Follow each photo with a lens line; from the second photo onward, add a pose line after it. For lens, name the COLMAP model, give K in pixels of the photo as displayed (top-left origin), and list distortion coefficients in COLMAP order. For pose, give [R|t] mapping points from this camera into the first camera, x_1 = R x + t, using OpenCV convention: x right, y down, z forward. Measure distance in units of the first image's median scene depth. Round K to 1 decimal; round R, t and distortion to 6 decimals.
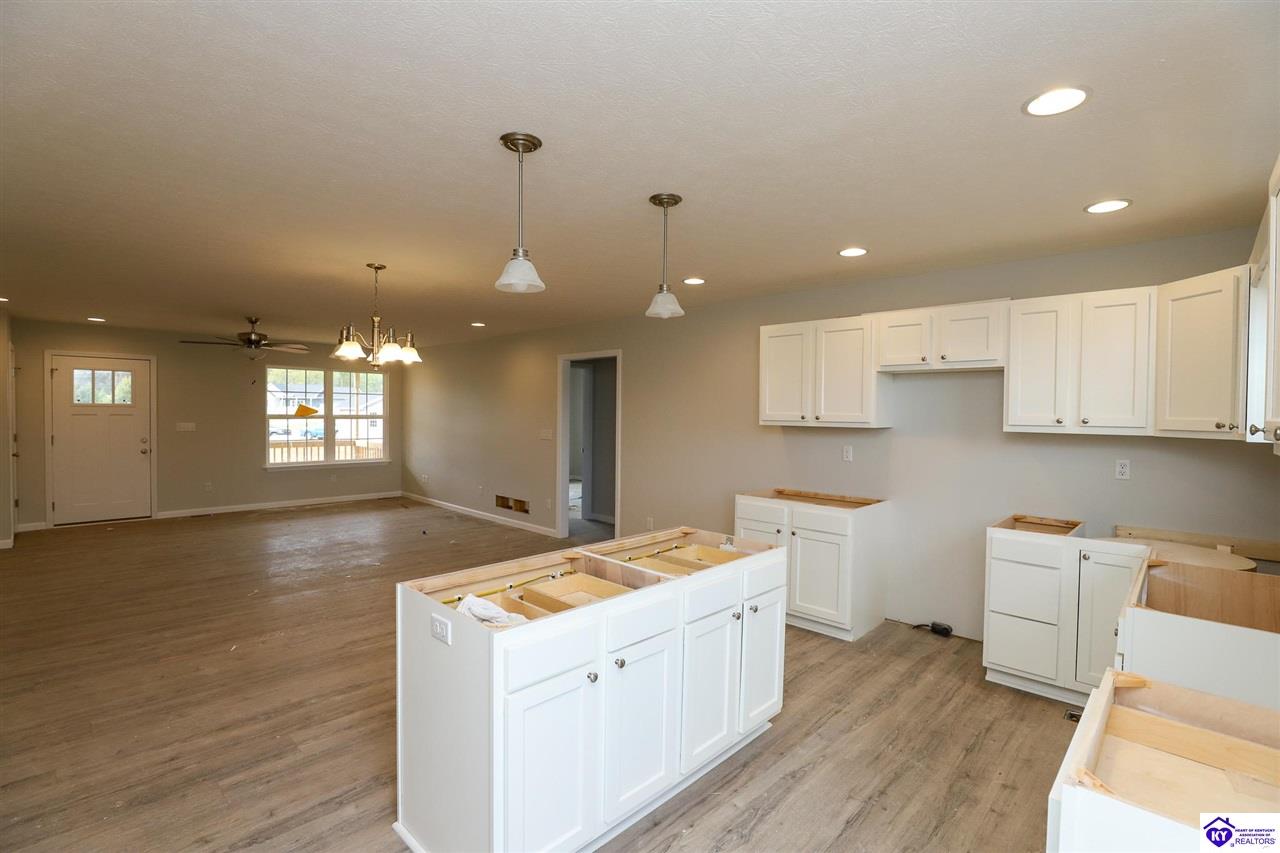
lens RADIAL K [[583.7, 0, 642.0], [0, 583.7, 426.0], [0, 0, 1]] dist [-0.041380, 0.011526]
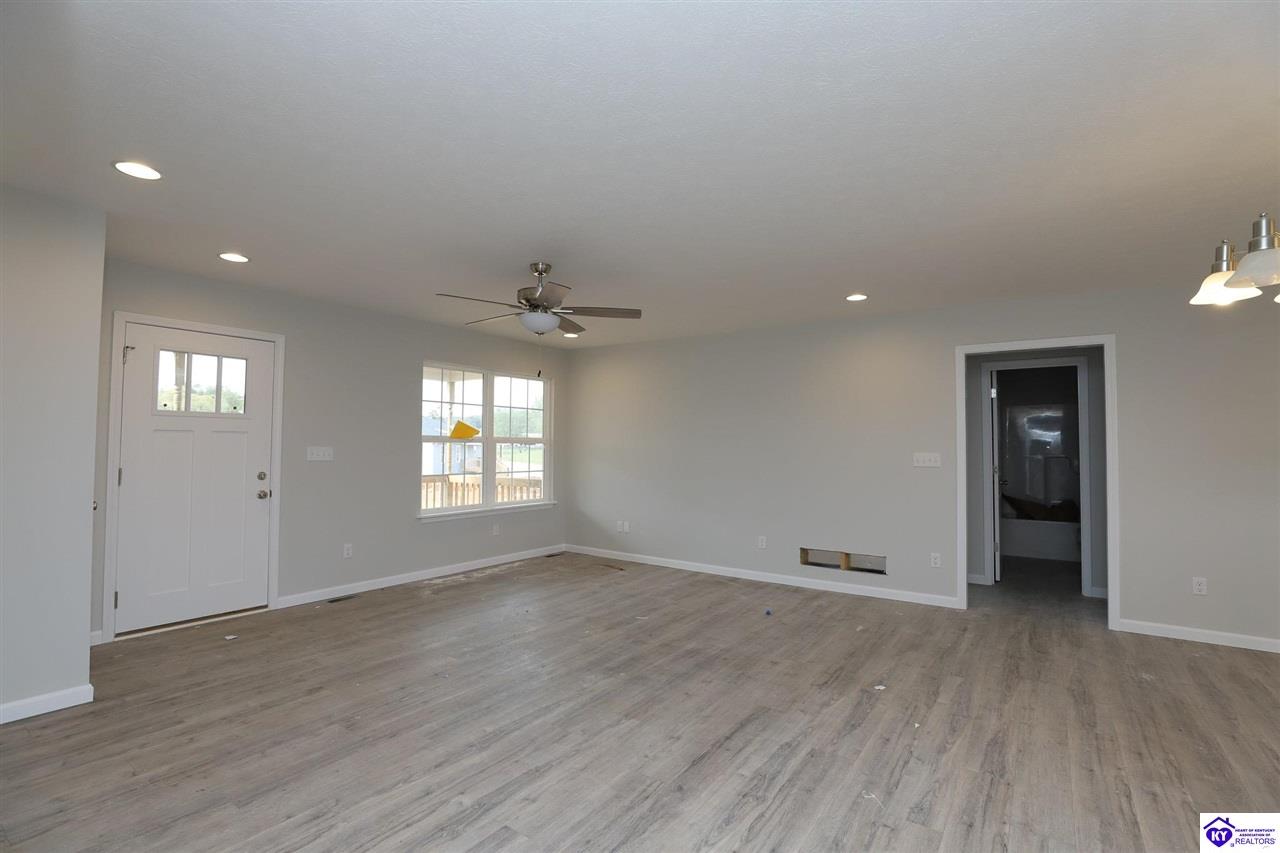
lens RADIAL K [[583.7, 0, 642.0], [0, 583.7, 426.0], [0, 0, 1]] dist [-0.041380, 0.011526]
pose [[0.987523, 0.001706, 0.157467, -0.603684], [0.007465, 0.998310, -0.057631, 0.011211], [-0.157299, 0.058087, 0.985841, 0.362541]]
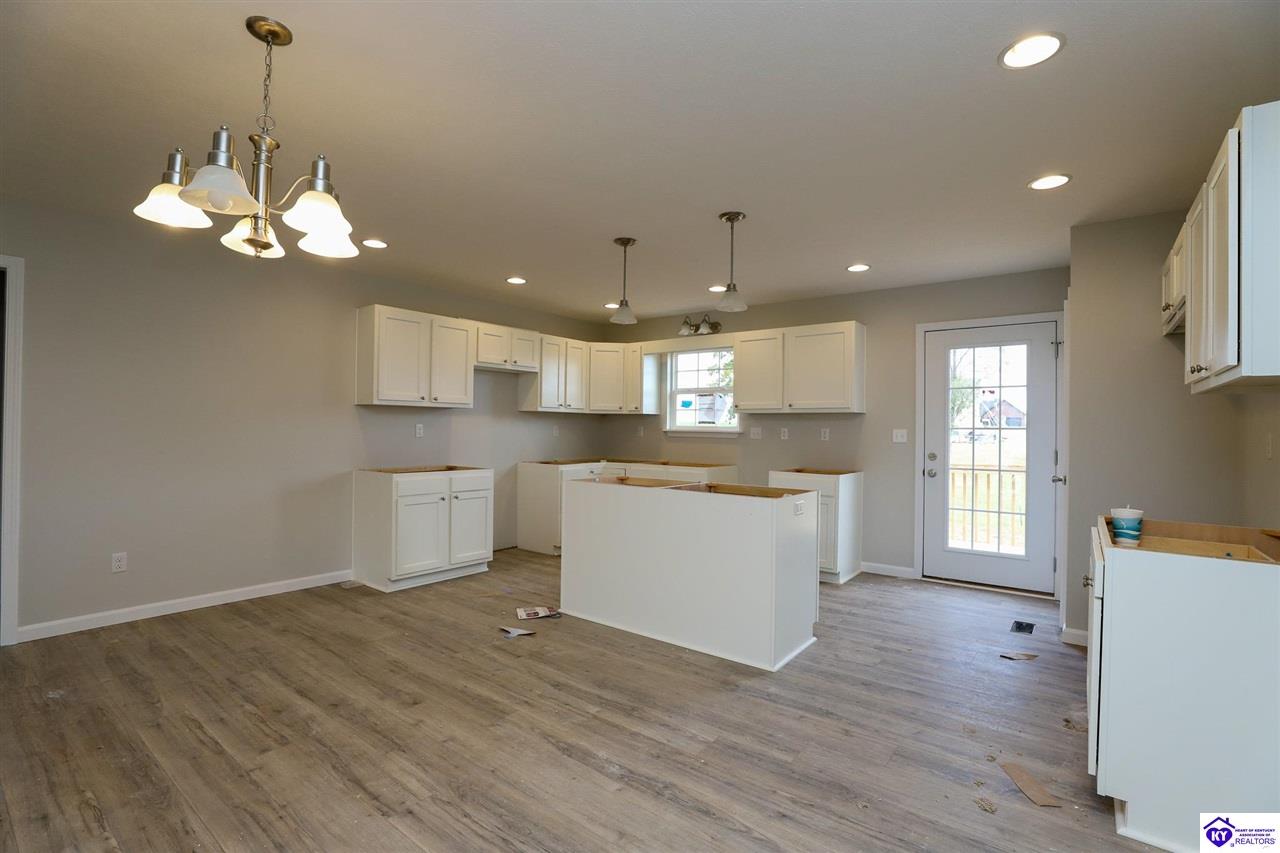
lens RADIAL K [[583.7, 0, 642.0], [0, 583.7, 426.0], [0, 0, 1]] dist [-0.041380, 0.011526]
pose [[-0.113213, -0.007654, 0.993541, -0.527367], [0.010579, 0.999904, 0.008908, 0.019898], [-0.993514, 0.011519, -0.113121, 0.427384]]
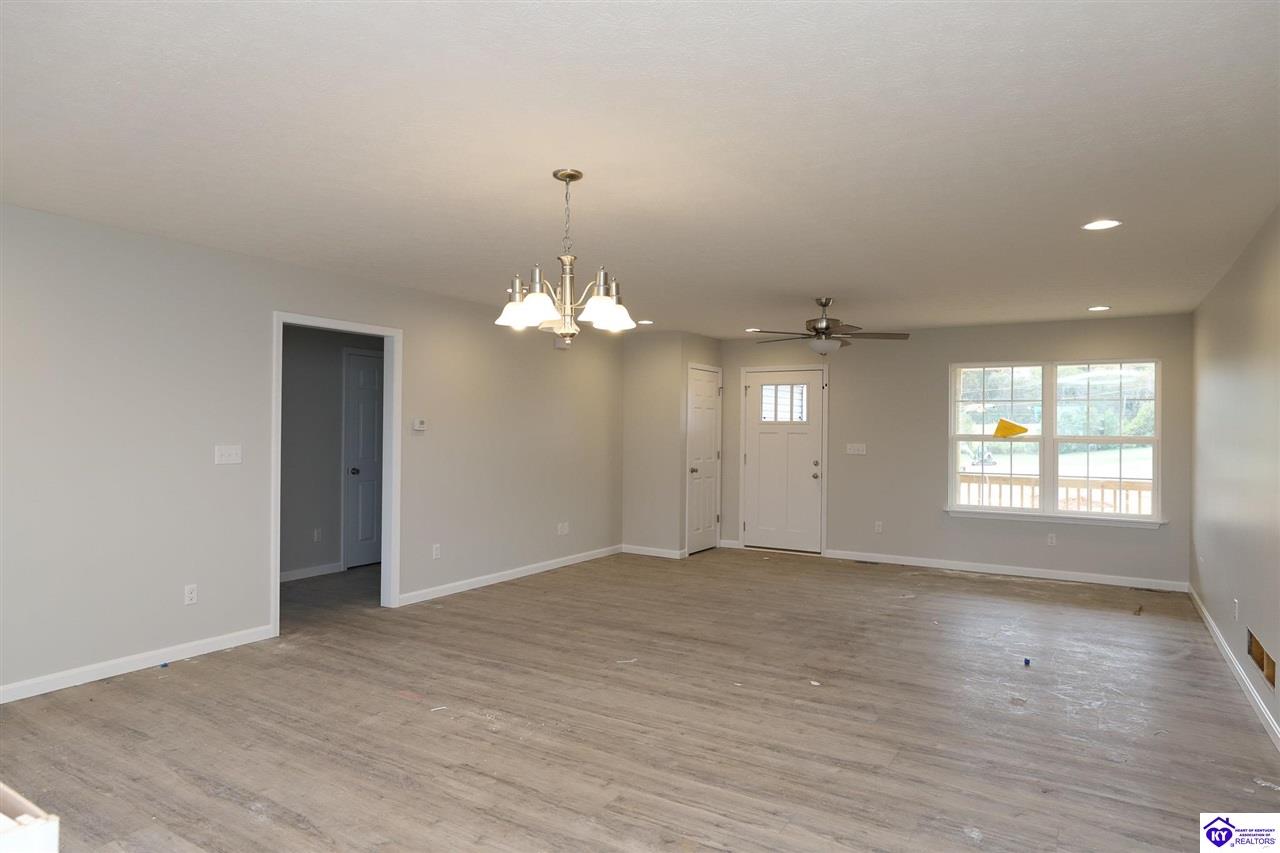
lens RADIAL K [[753.9, 0, 644.0], [0, 753.9, 421.5], [0, 0, 1]] dist [-0.010518, 0.002007]
pose [[0.222133, -0.021813, -0.974772, 0.188855], [-0.032715, 0.999020, -0.029811, 0.004830], [0.974467, 0.038512, 0.221201, 0.510882]]
